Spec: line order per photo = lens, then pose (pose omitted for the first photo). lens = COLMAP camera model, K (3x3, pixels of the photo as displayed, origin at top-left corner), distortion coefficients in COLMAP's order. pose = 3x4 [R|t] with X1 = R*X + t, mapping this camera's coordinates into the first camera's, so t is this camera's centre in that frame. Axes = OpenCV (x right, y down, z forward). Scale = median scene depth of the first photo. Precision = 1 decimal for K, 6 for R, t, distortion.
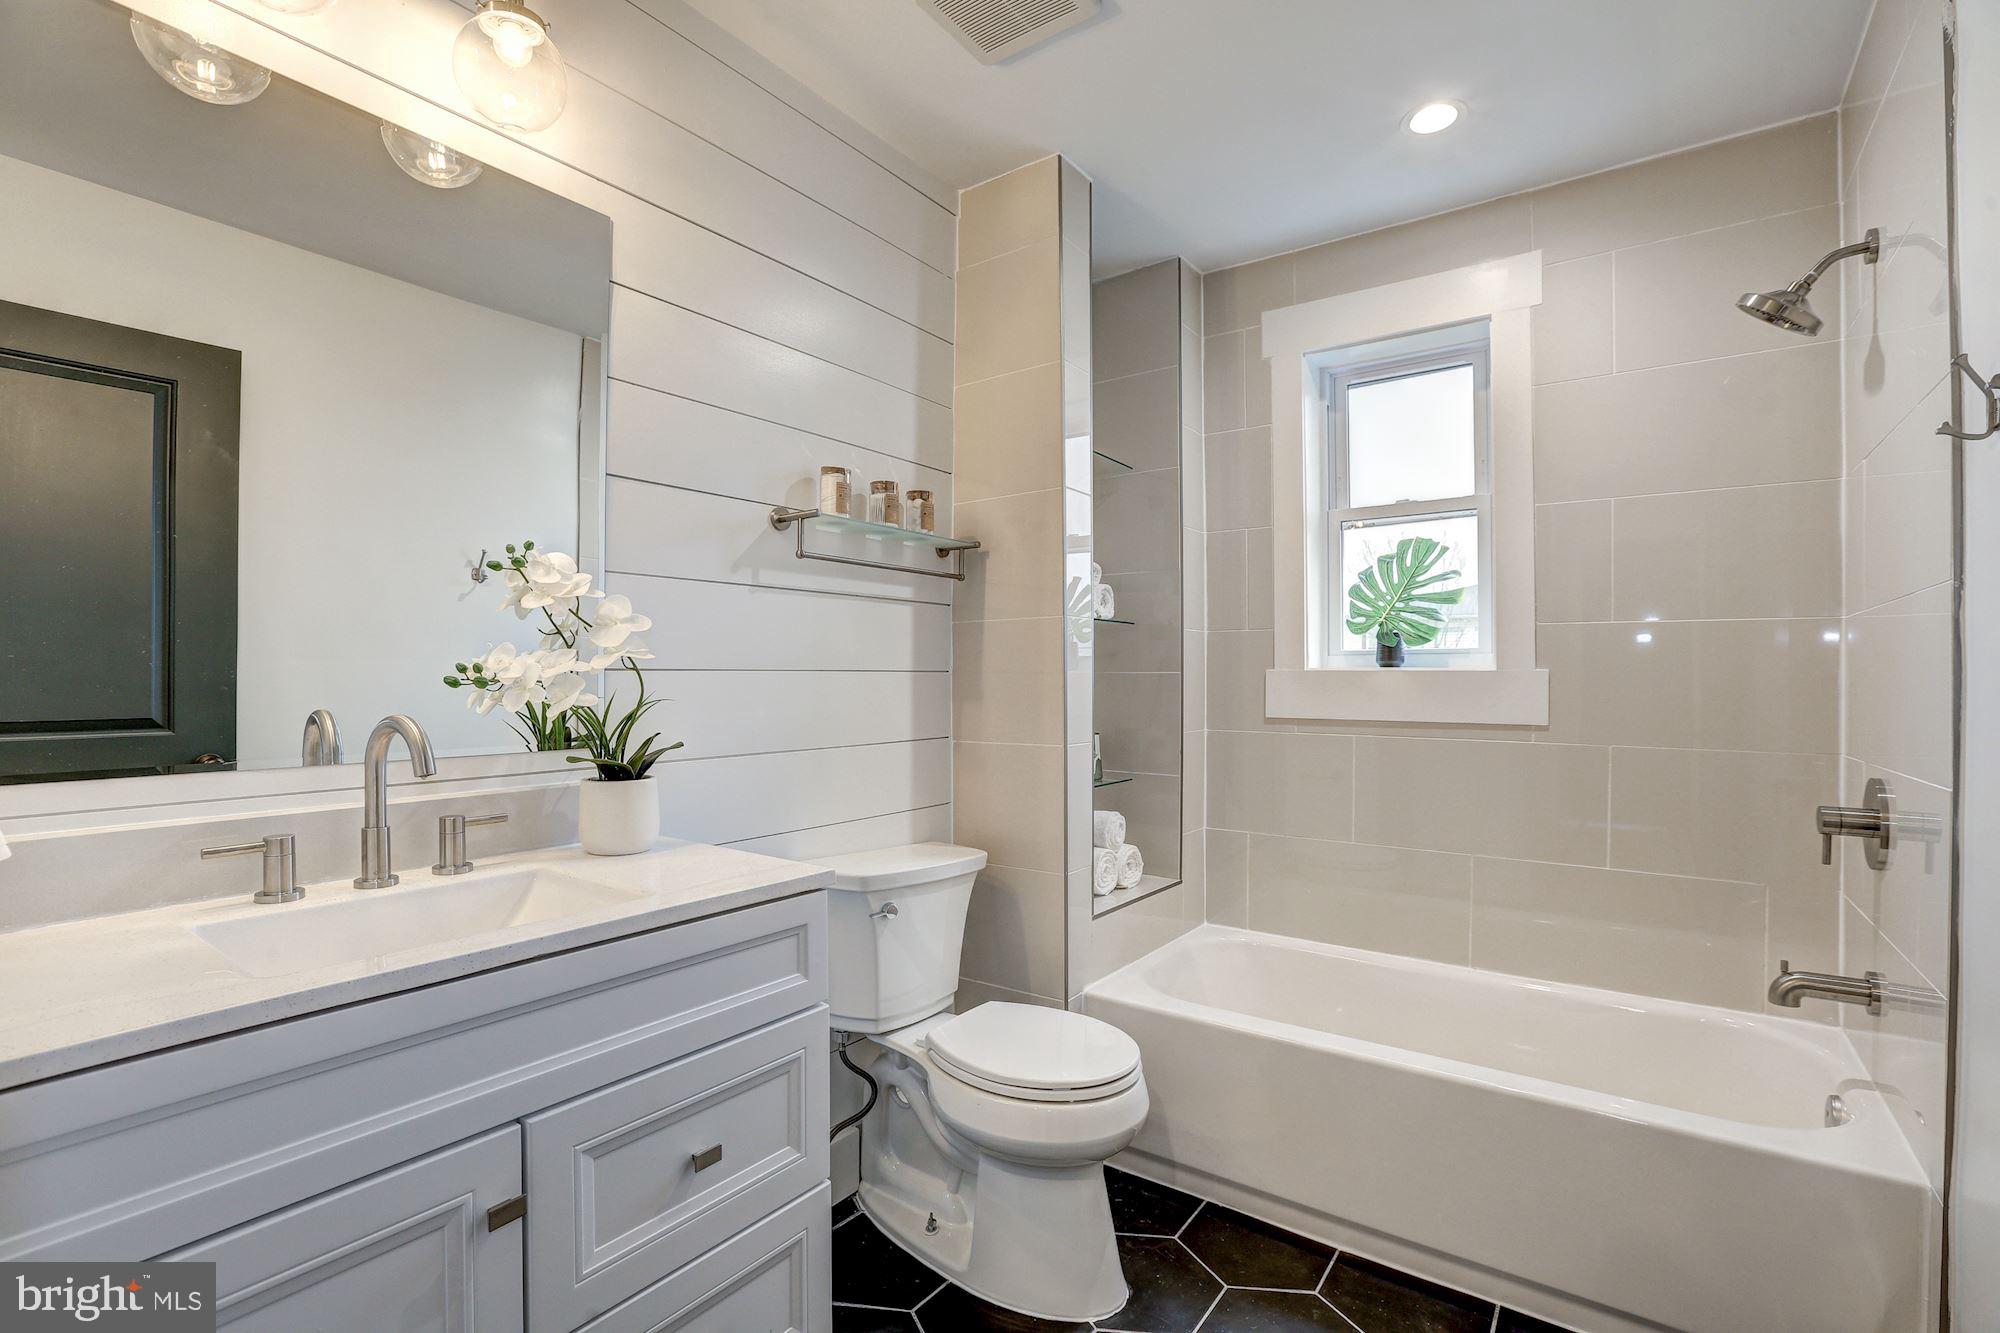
lens RADIAL K [[916.7, 0, 993.7], [0, 916.7, 672.9], [0, 0, 1]] dist [-0.031524, 0.006910]
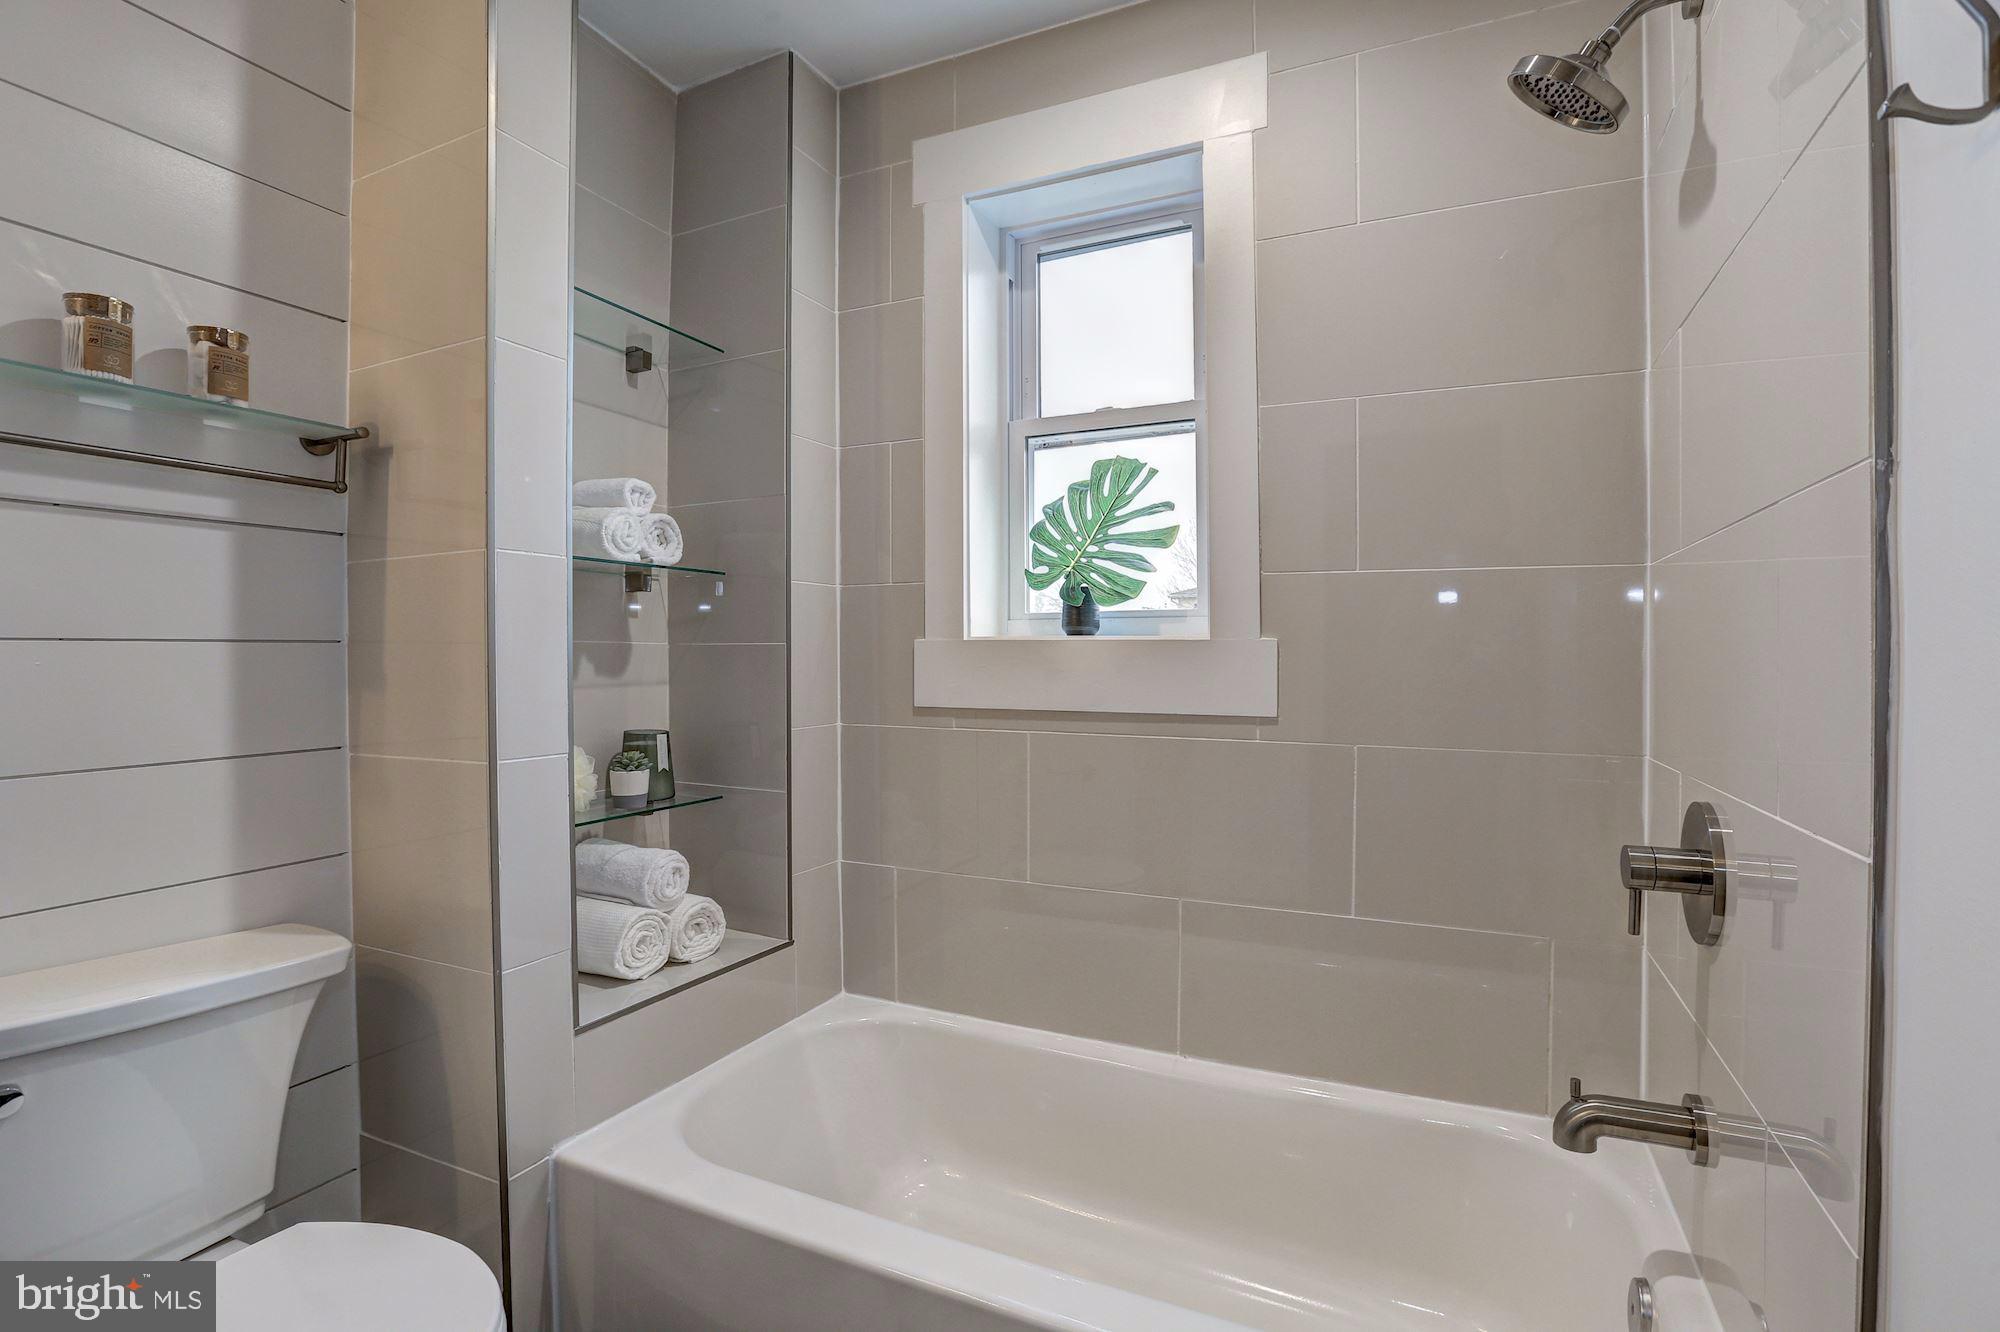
lens RADIAL K [[916.7, 0, 987.0], [0, 916.7, 652.3], [0, 0, 1]] dist [-0.031524, 0.006910]
pose [[0.988657, -0.002961, 0.150163, 0.293520], [0.002168, 0.999983, 0.005446, 0.003418], [-0.150177, -0.005059, 0.988646, 0.339106]]
